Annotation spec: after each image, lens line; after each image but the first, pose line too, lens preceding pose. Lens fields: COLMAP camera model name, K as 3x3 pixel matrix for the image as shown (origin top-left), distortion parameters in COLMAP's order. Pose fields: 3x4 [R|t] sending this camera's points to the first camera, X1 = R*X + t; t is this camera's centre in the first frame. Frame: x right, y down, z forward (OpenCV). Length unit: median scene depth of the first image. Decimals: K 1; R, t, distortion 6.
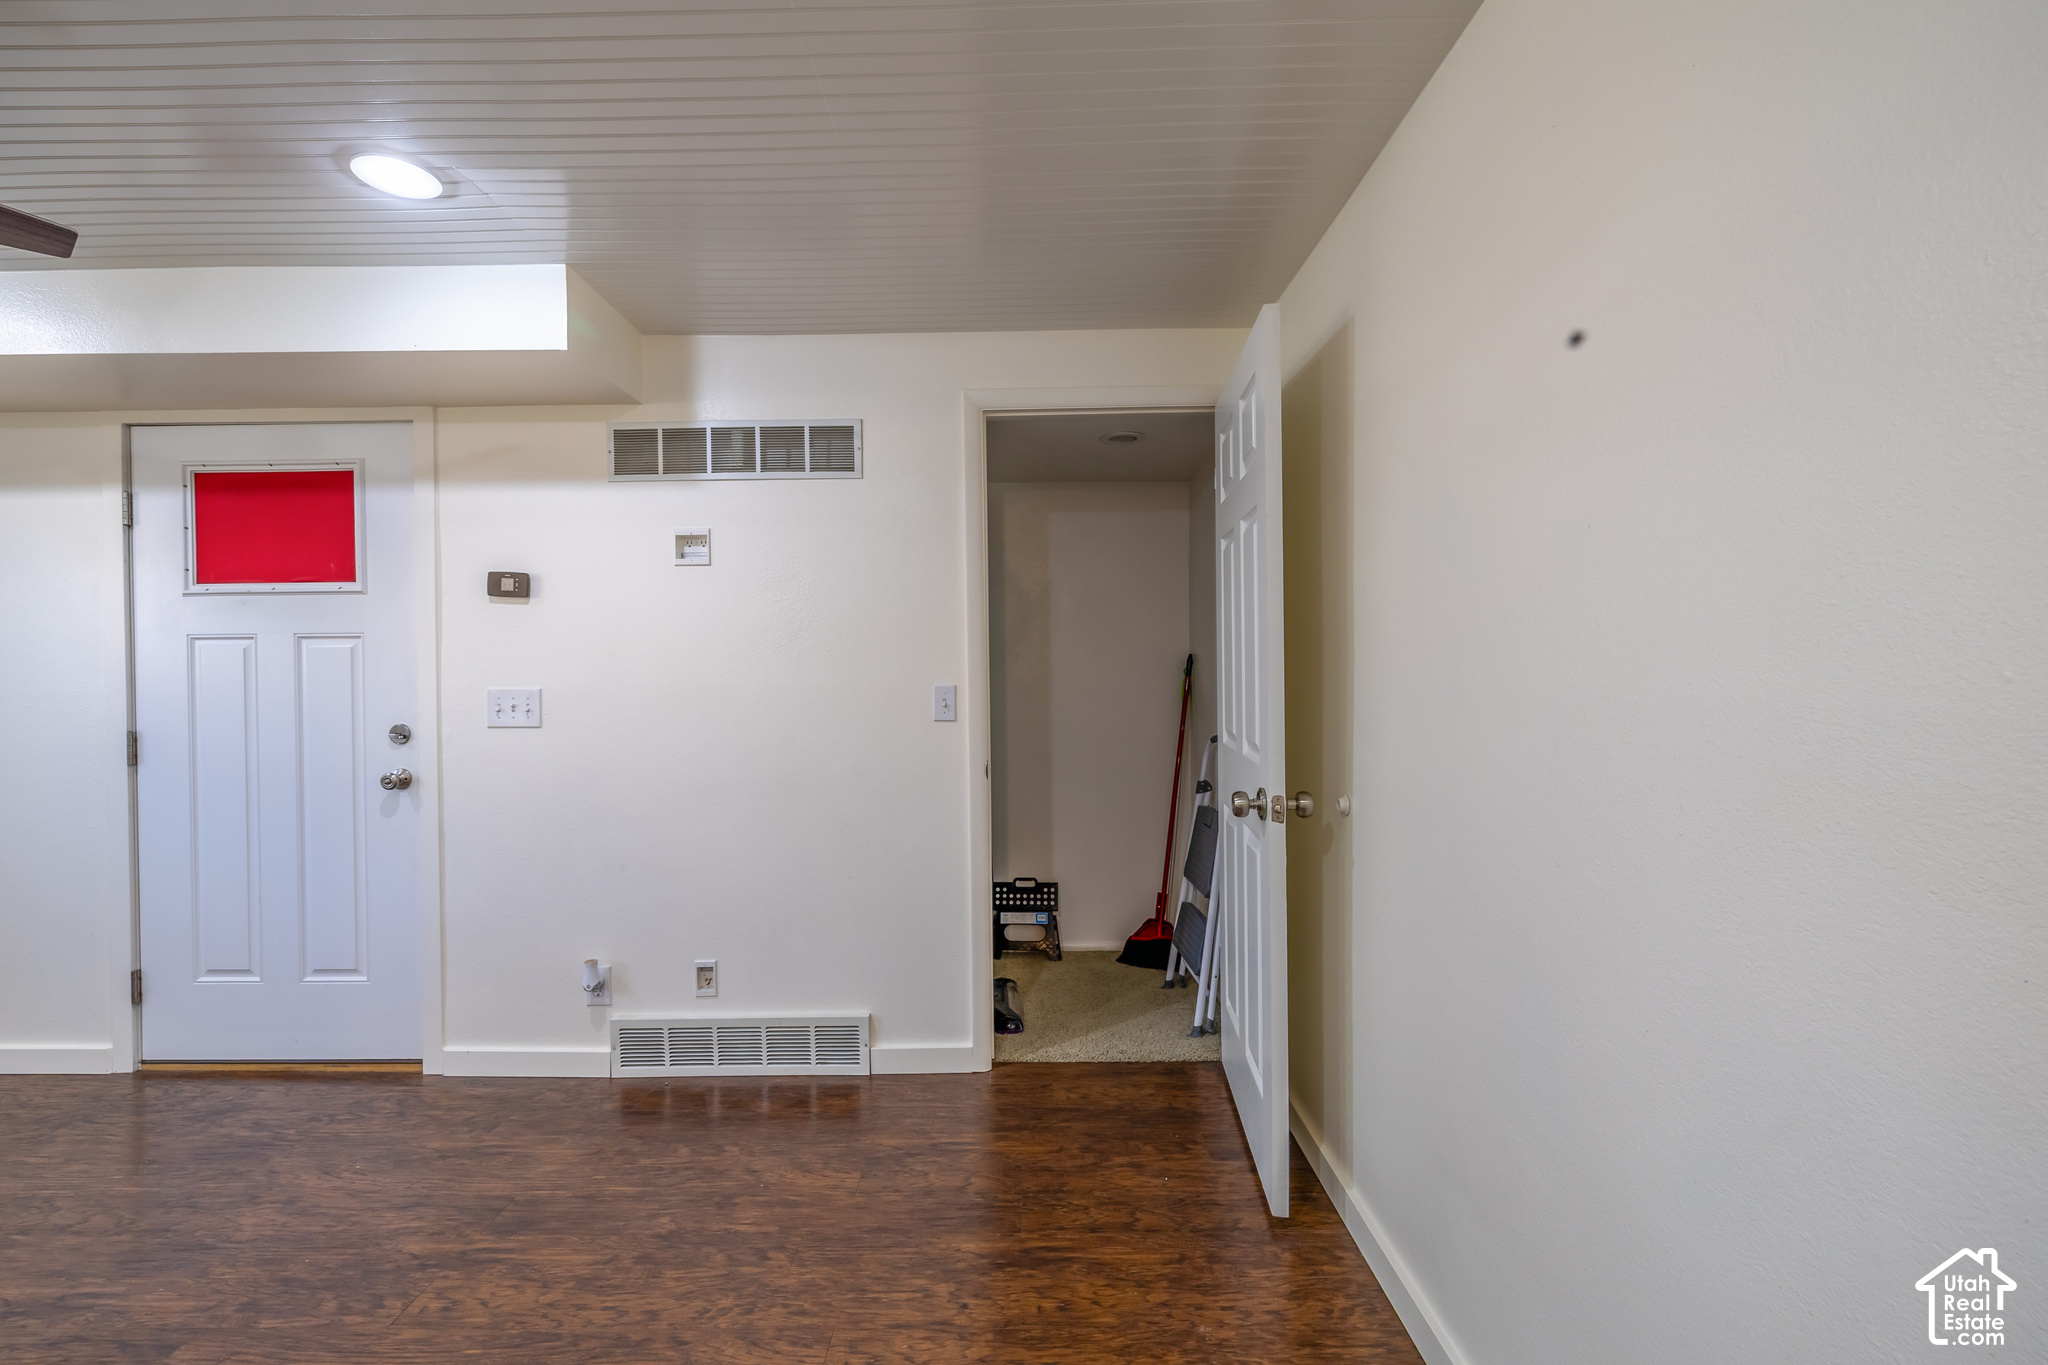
lens RADIAL K [[835.0, 0, 1009.5], [0, 835.0, 689.7], [0, 0, 1]] dist [0.002745, -0.002513]
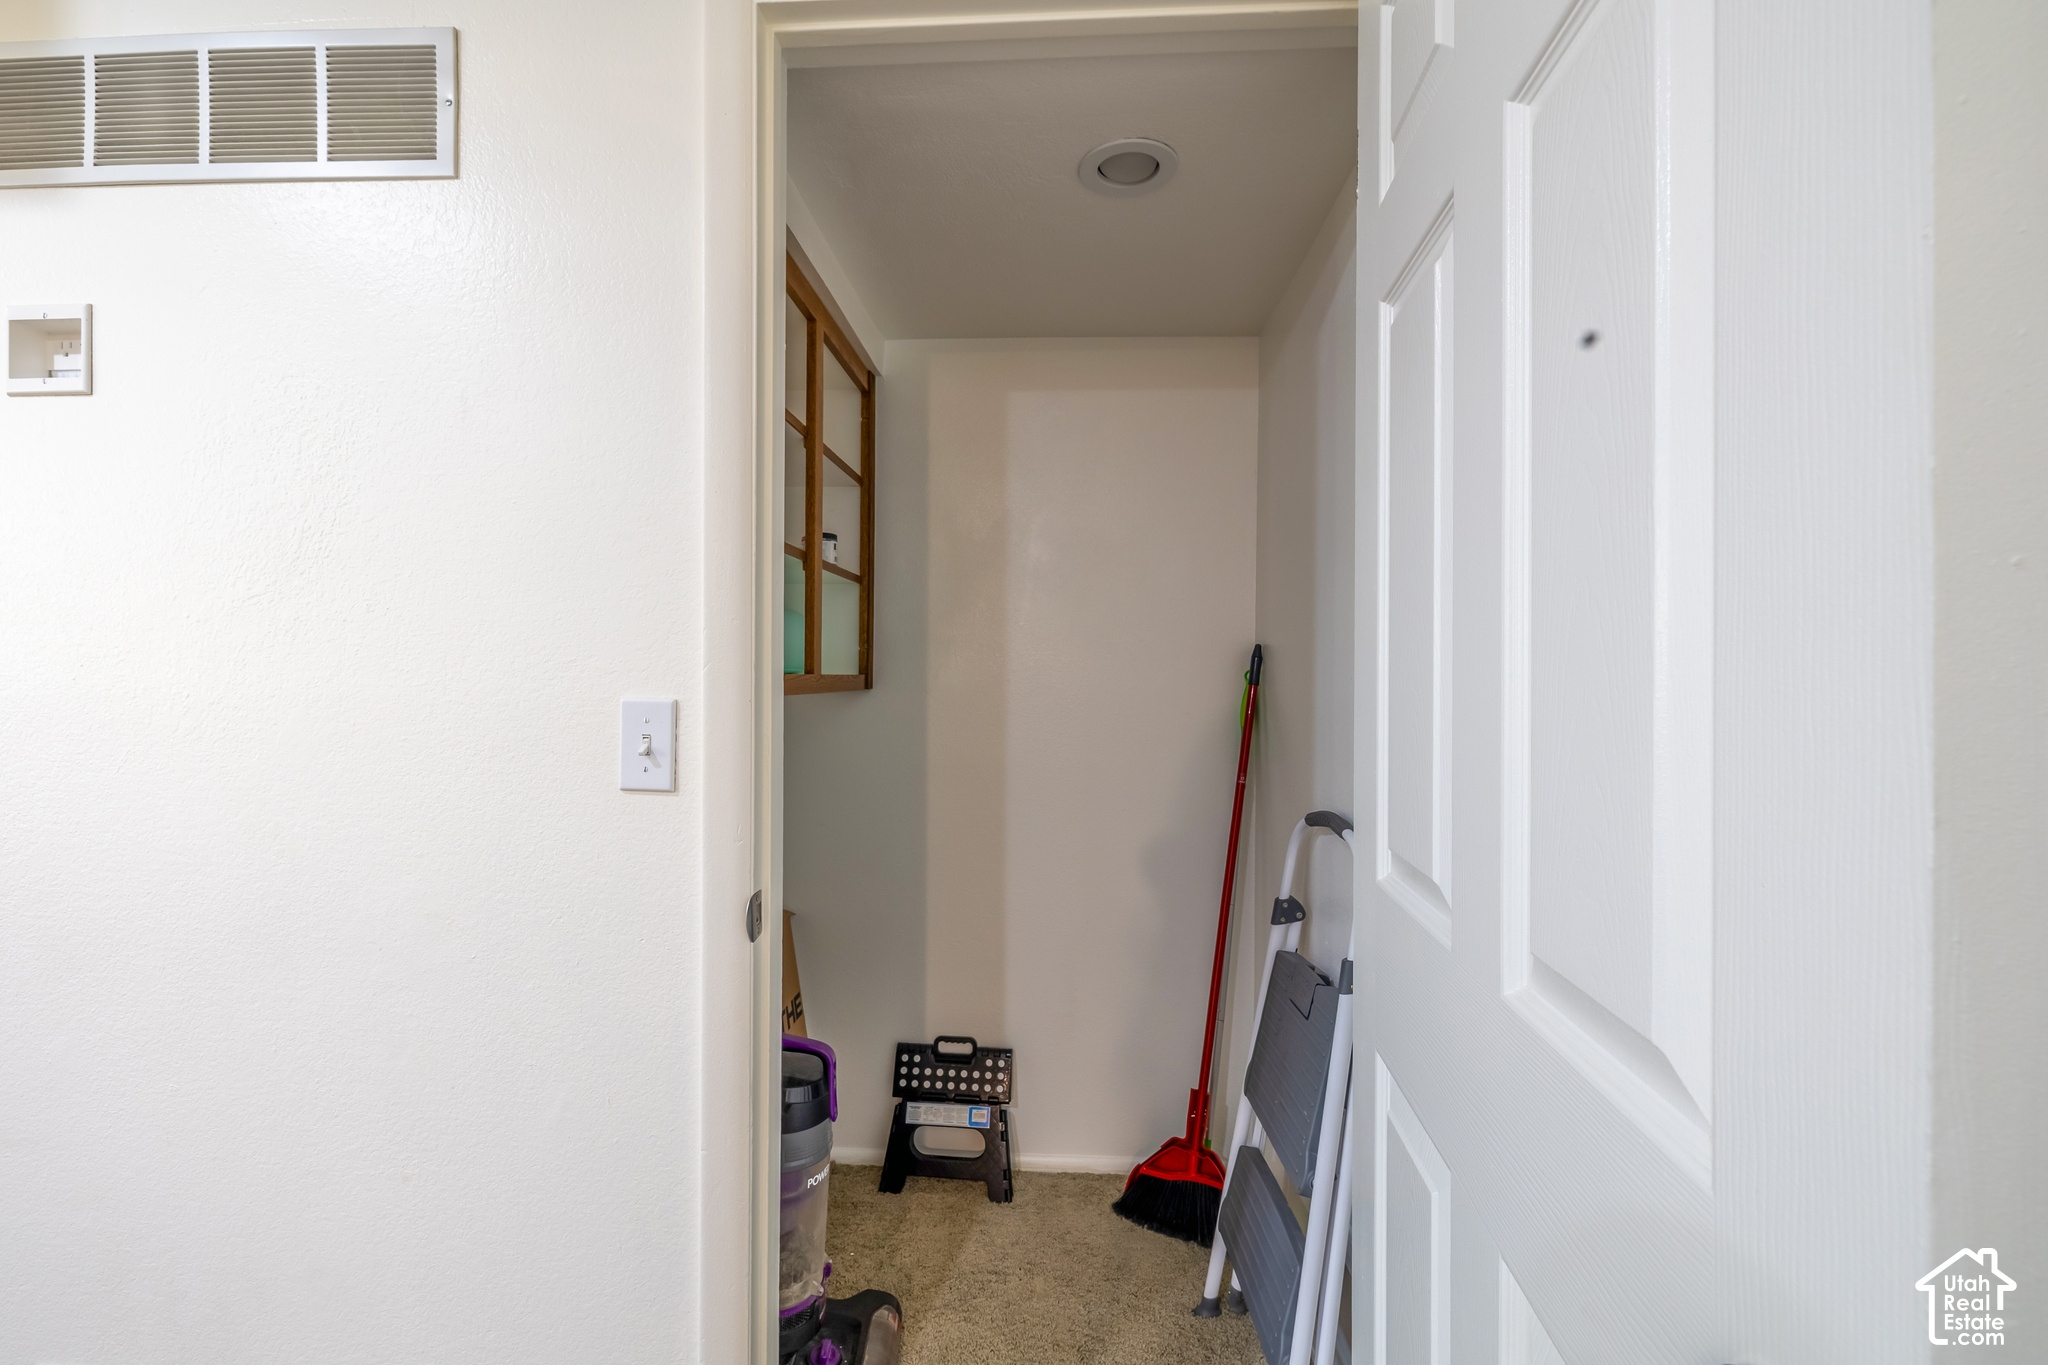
lens RADIAL K [[835.0, 0, 1018.8], [0, 835.0, 672.7], [0, 0, 1]] dist [0.002745, -0.002513]
pose [[0.999059, 0.019321, -0.038823, 0.082200], [-0.020105, 0.999600, -0.019899, -0.010422], [0.038423, 0.020661, 0.999048, 0.451996]]
